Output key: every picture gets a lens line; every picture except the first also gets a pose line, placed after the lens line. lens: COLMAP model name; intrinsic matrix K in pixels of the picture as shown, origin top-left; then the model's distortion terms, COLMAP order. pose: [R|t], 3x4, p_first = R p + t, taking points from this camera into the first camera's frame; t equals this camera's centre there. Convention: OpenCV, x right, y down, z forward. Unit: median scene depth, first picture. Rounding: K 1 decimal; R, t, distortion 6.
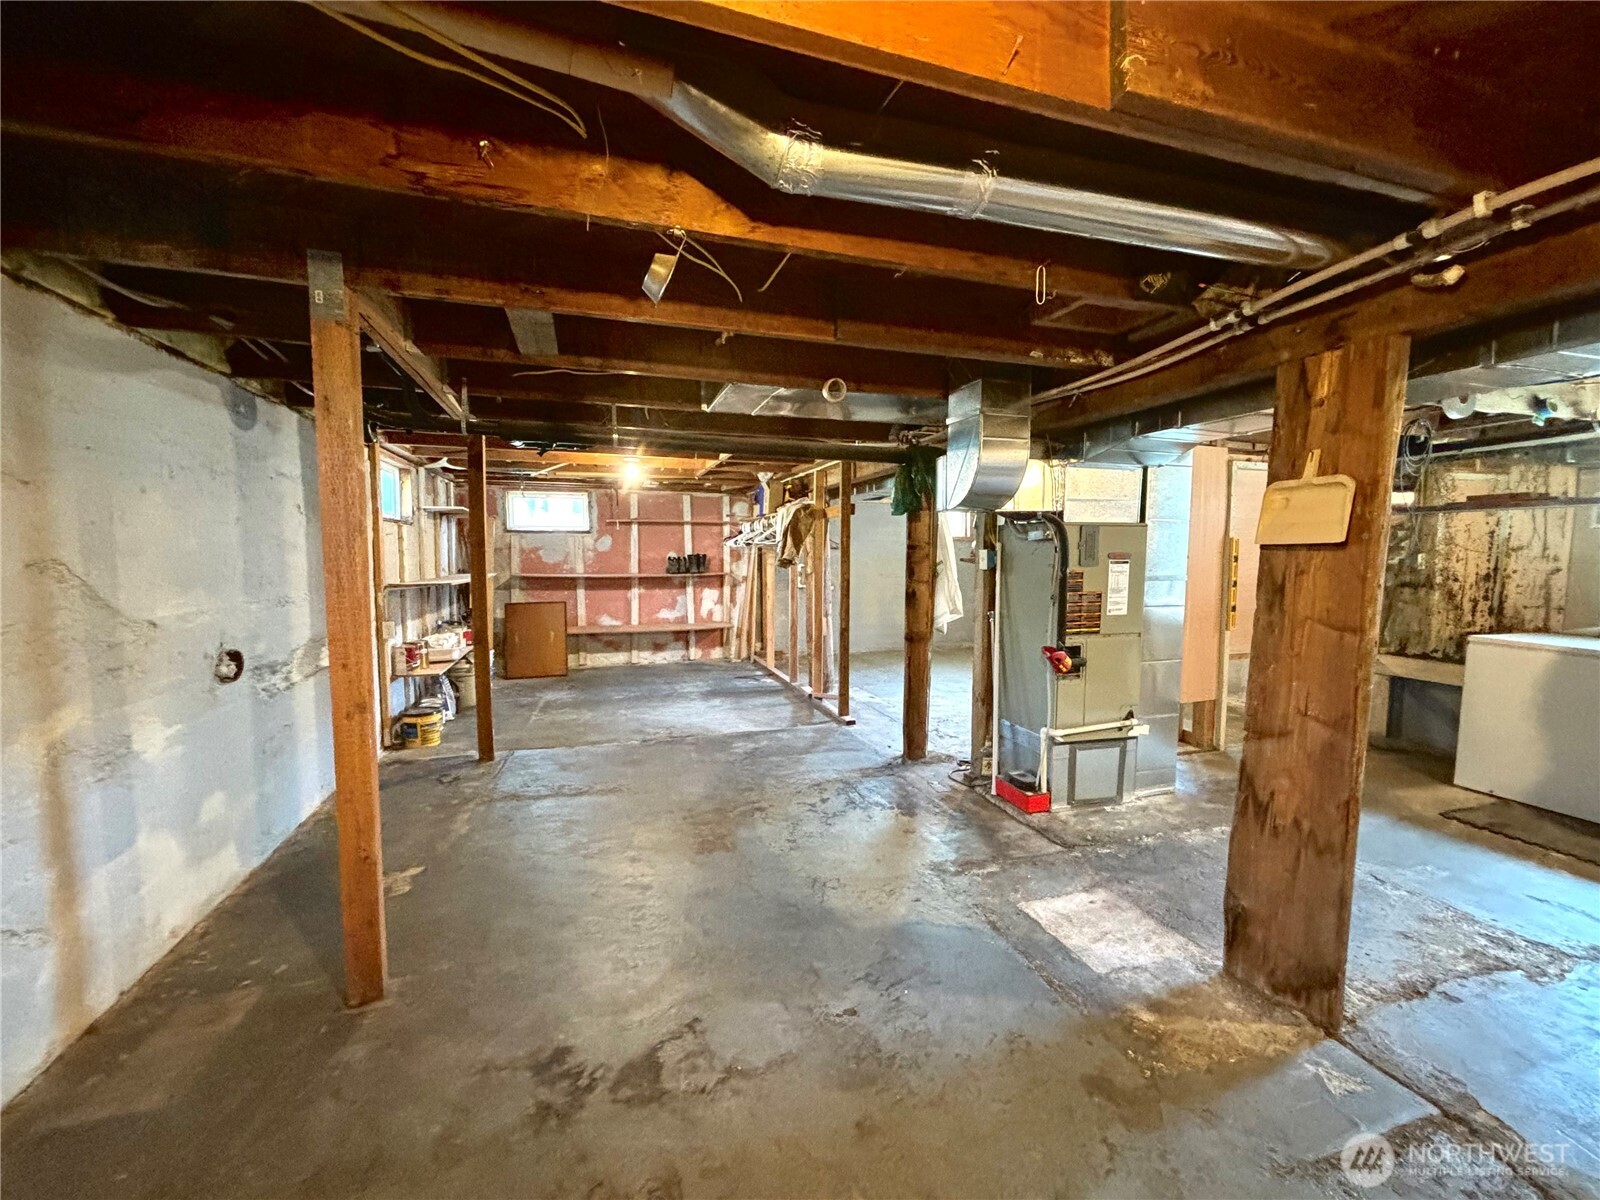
lens RADIAL K [[655.7, 0, 803.9], [0, 655.7, 594.9], [0, 0, 1]] dist [0.001327, 0.000097]
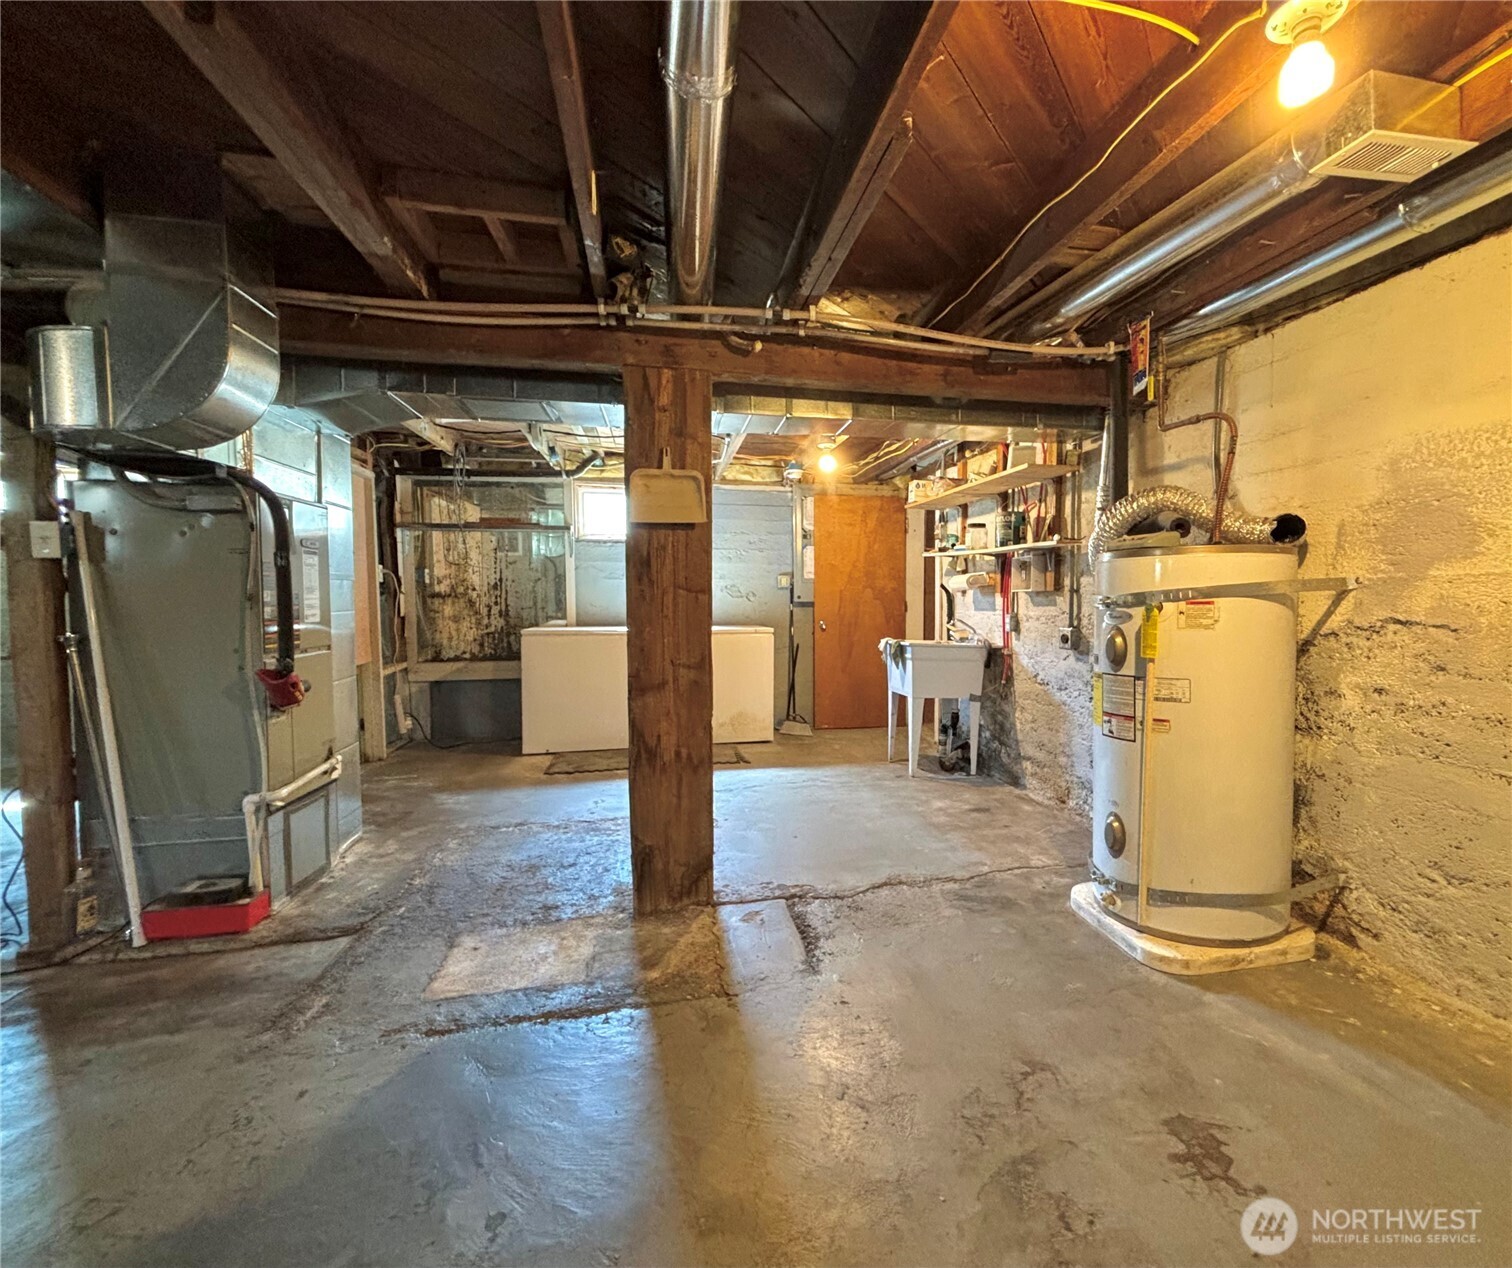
lens RADIAL K [[785.3, 0, 760.1], [0, 785.3, 650.0], [0, 0, 1]] dist [0.004041, -0.000149]
pose [[0.059376, -0.053951, 0.996777, -0.403956], [0.073052, 0.996096, 0.049562, 0.056221], [-0.995559, 0.069874, 0.063085, 0.443522]]
